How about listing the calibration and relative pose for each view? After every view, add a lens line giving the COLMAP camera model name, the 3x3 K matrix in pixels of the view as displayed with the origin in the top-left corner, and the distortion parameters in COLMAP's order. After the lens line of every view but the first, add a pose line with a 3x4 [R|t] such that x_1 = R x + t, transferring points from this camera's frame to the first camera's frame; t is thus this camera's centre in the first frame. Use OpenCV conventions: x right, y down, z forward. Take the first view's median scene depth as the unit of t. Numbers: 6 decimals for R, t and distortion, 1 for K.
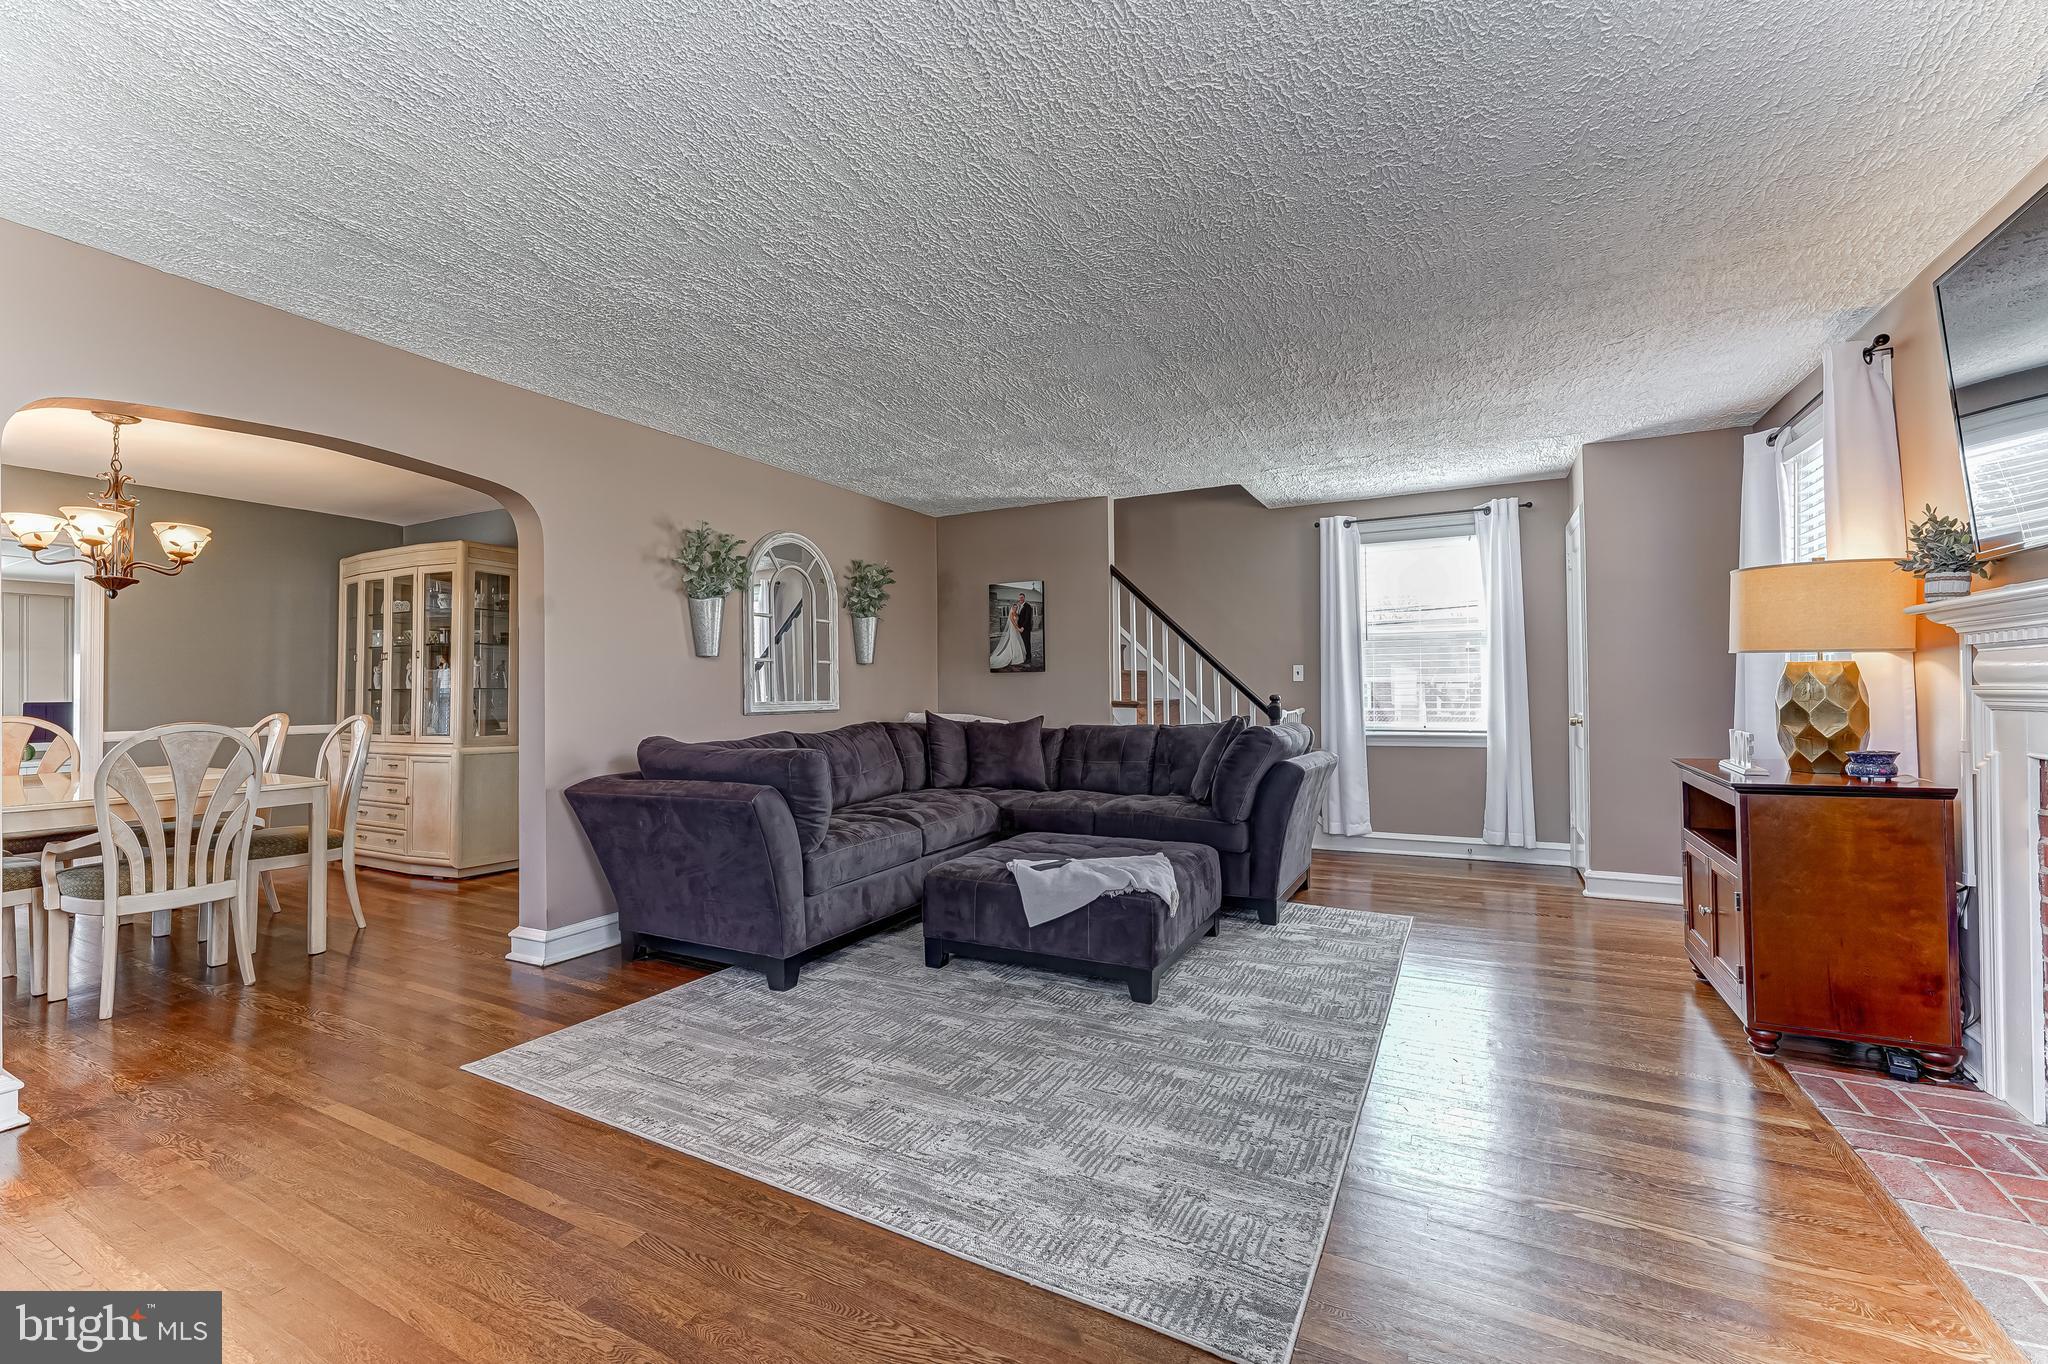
lens RADIAL K [[846.7, 0, 1009.1], [0, 846.7, 682.3], [0, 0, 1]] dist [-0.001850, 0.002027]
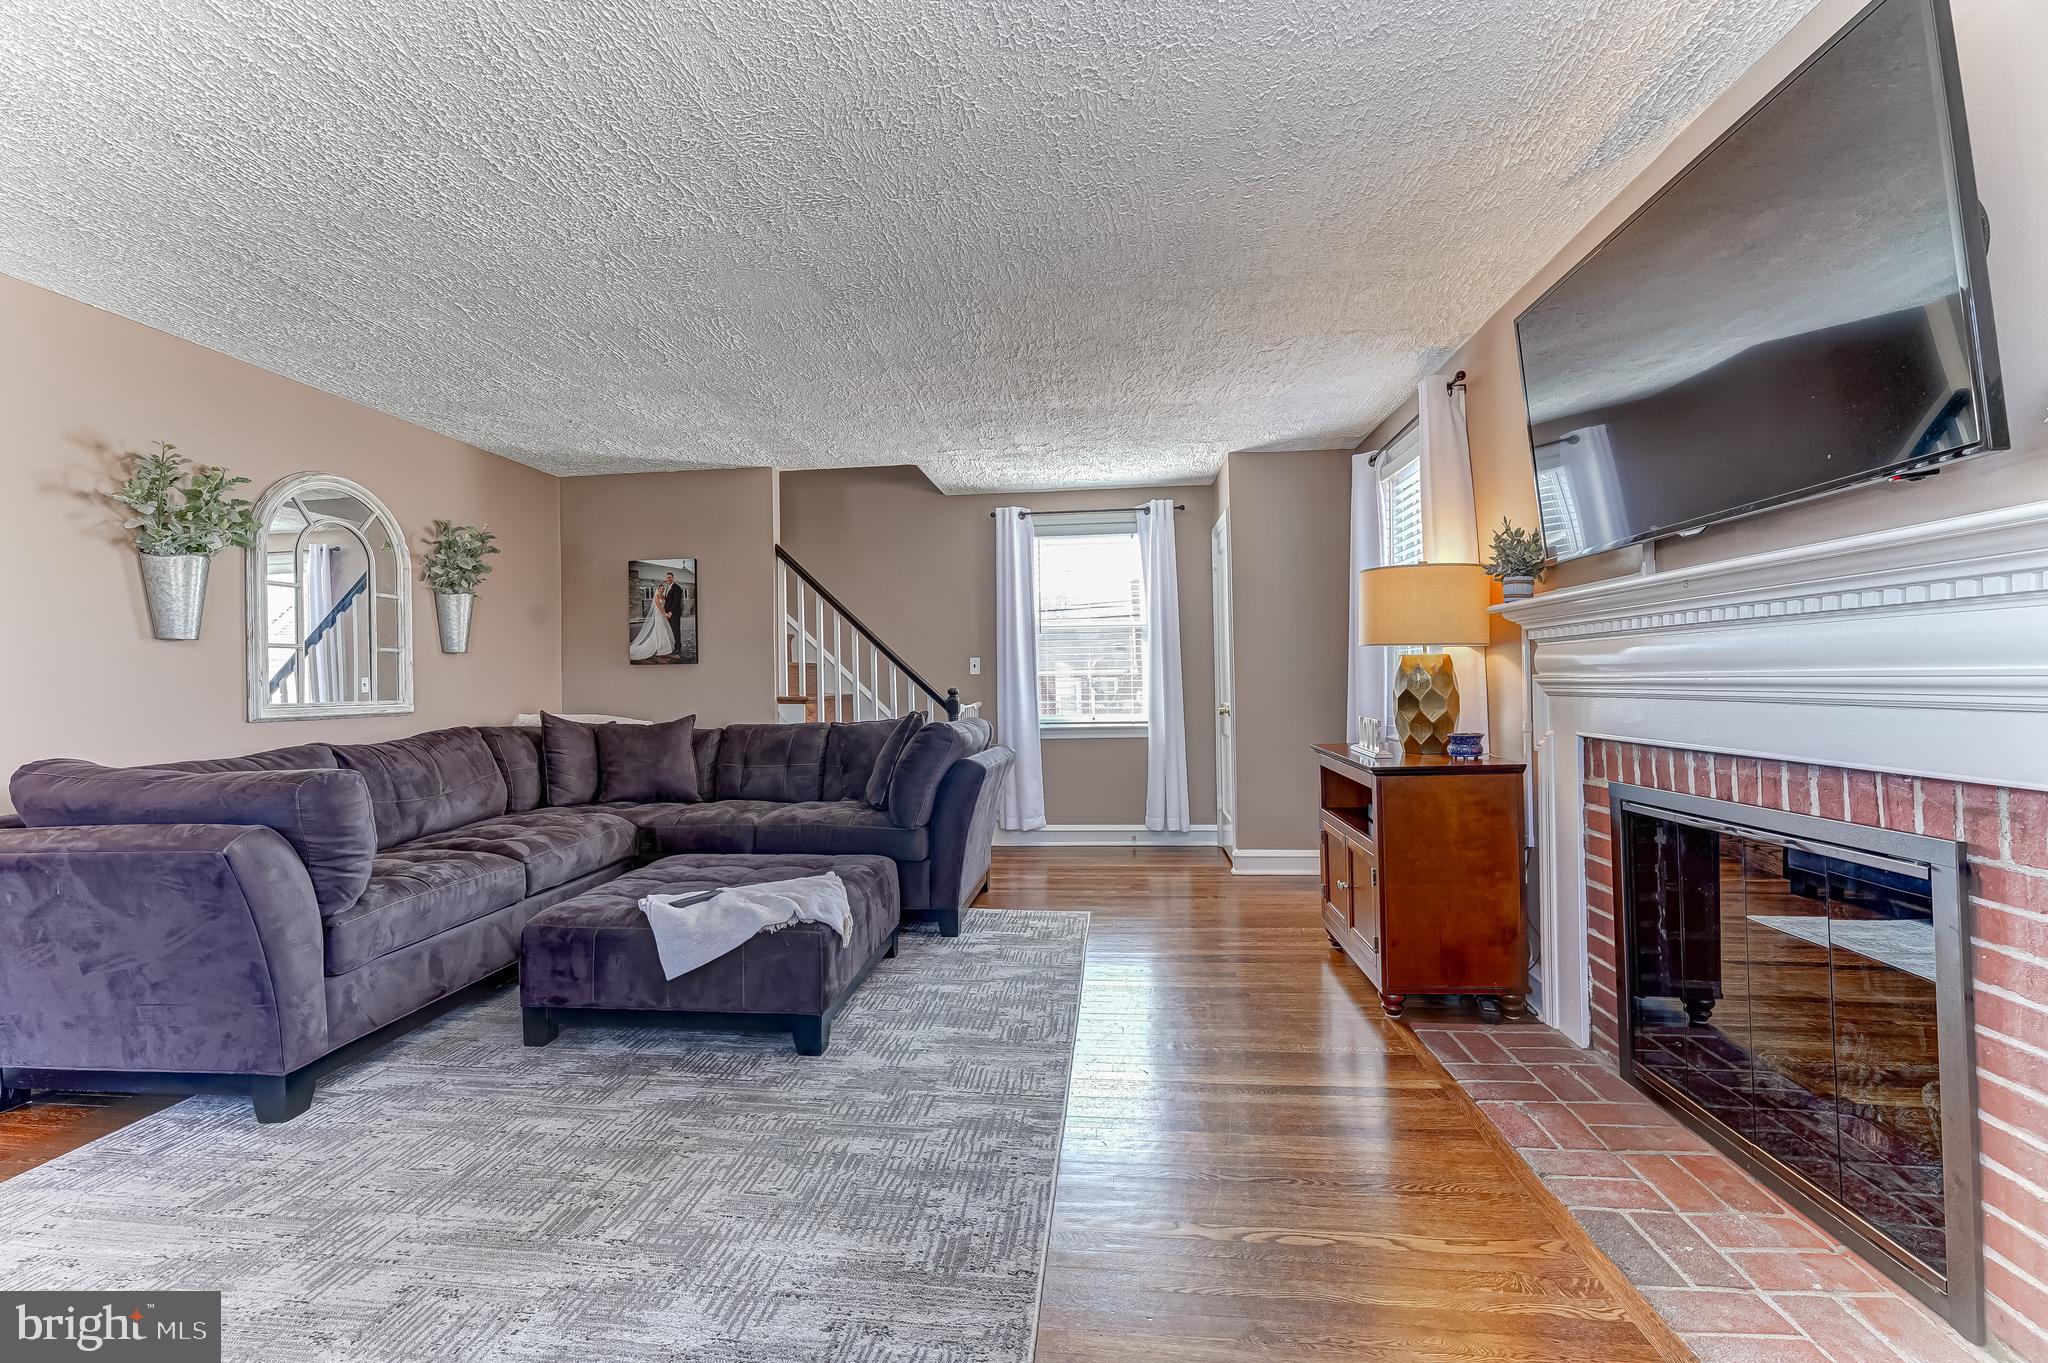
lens RADIAL K [[837.5, 0, 1014.1], [0, 837.5, 676.3], [0, 0, 1]] dist [-0.006949, 0.001895]
pose [[0.925475, -0.002155, 0.378801, 0.028162], [0.002690, 0.999996, -0.000883, 0.003216], [-0.378798, 0.001836, 0.925478, 0.139893]]
